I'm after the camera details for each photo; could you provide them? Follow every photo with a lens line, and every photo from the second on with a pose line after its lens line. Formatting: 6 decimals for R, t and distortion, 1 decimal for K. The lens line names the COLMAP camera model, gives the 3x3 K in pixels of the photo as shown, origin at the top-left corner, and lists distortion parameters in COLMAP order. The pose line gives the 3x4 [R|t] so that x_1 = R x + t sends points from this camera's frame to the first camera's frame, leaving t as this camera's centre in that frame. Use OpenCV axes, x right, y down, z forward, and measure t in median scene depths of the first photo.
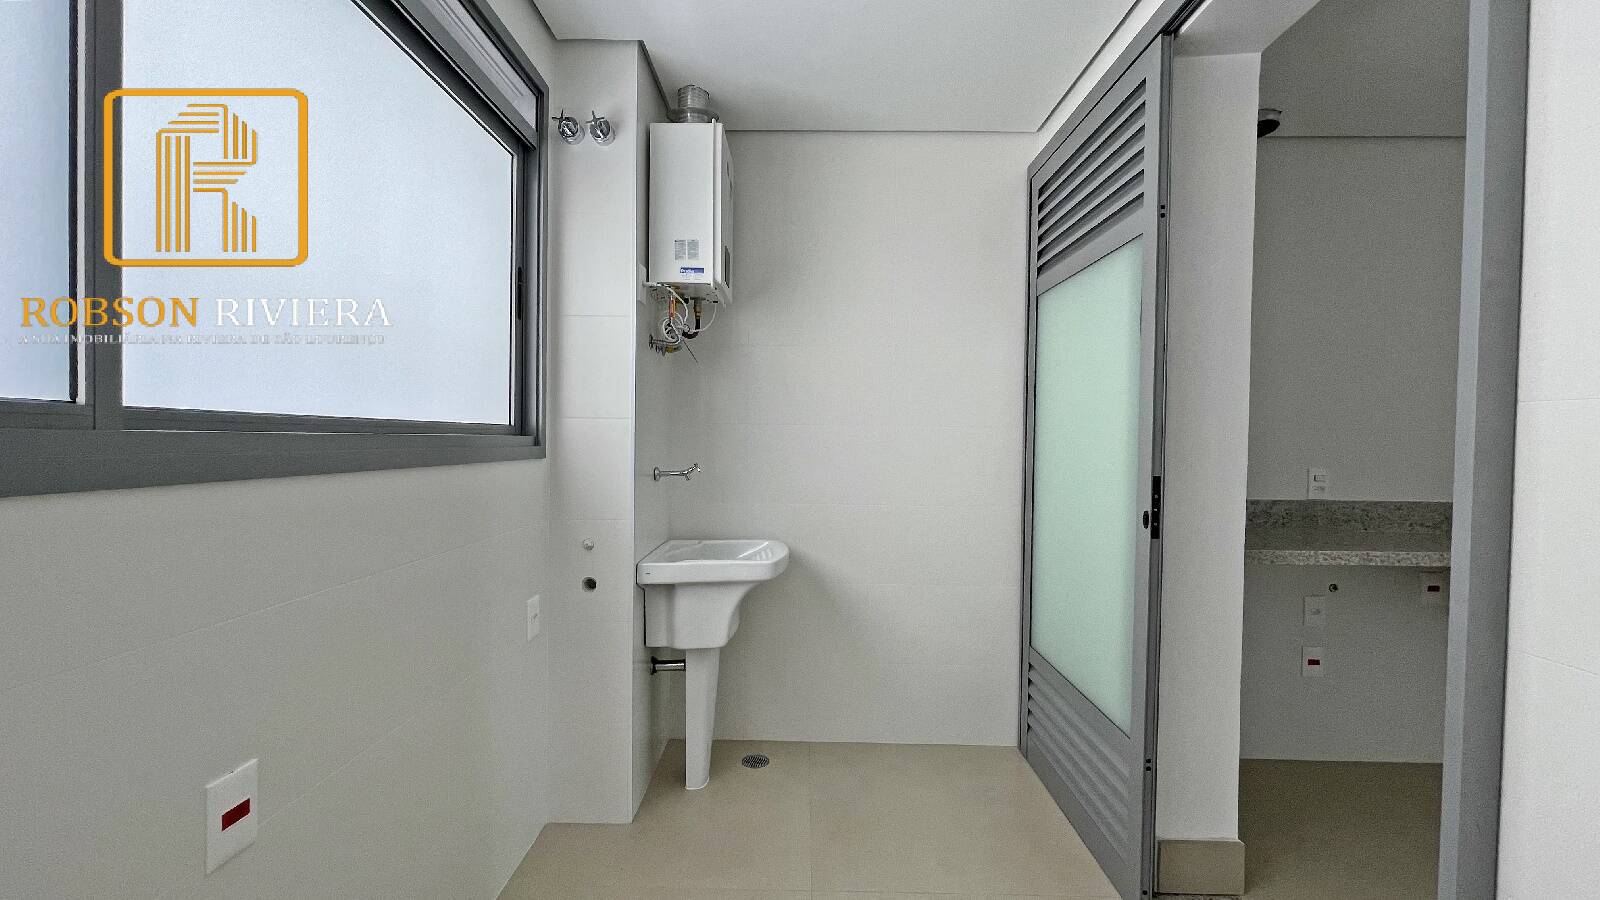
lens RADIAL K [[655.8, 0, 793.2], [0, 655.8, 464.4], [0, 0, 1]] dist [-0.003244, -0.001482]
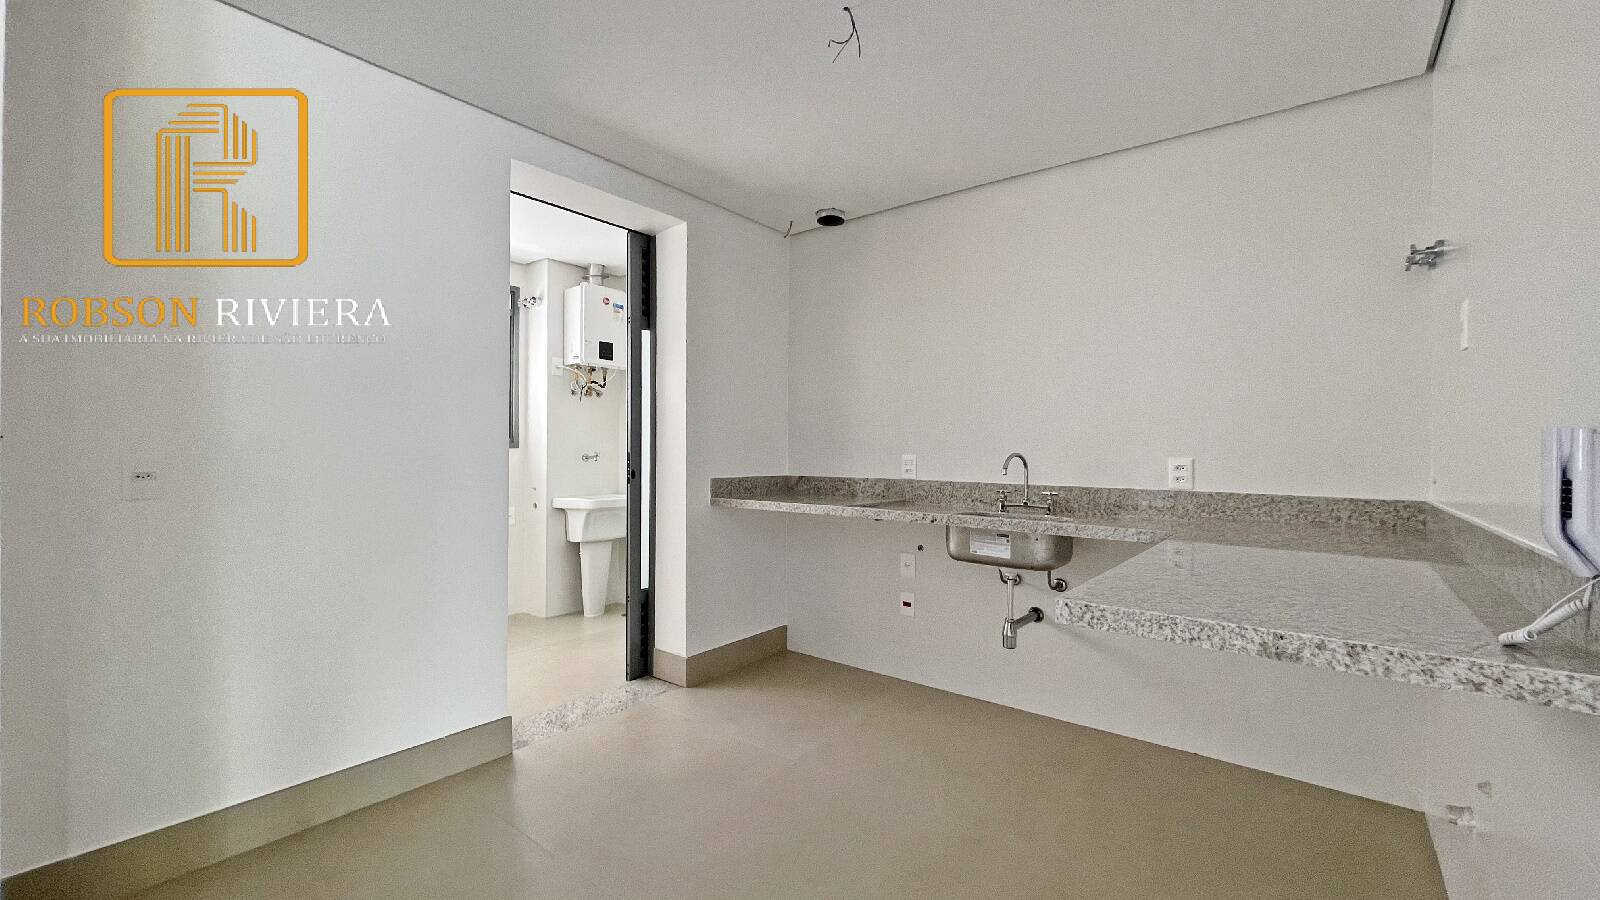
lens RADIAL K [[655.8, 0, 806.0], [0, 655.8, 458.4], [0, 0, 1]] dist [-0.003244, -0.001482]
pose [[0.786292, 0.004700, -0.617837, 1.451481], [-0.001214, 0.999981, 0.006062, 0.005875], [0.617853, -0.004016, 0.786283, -0.145968]]
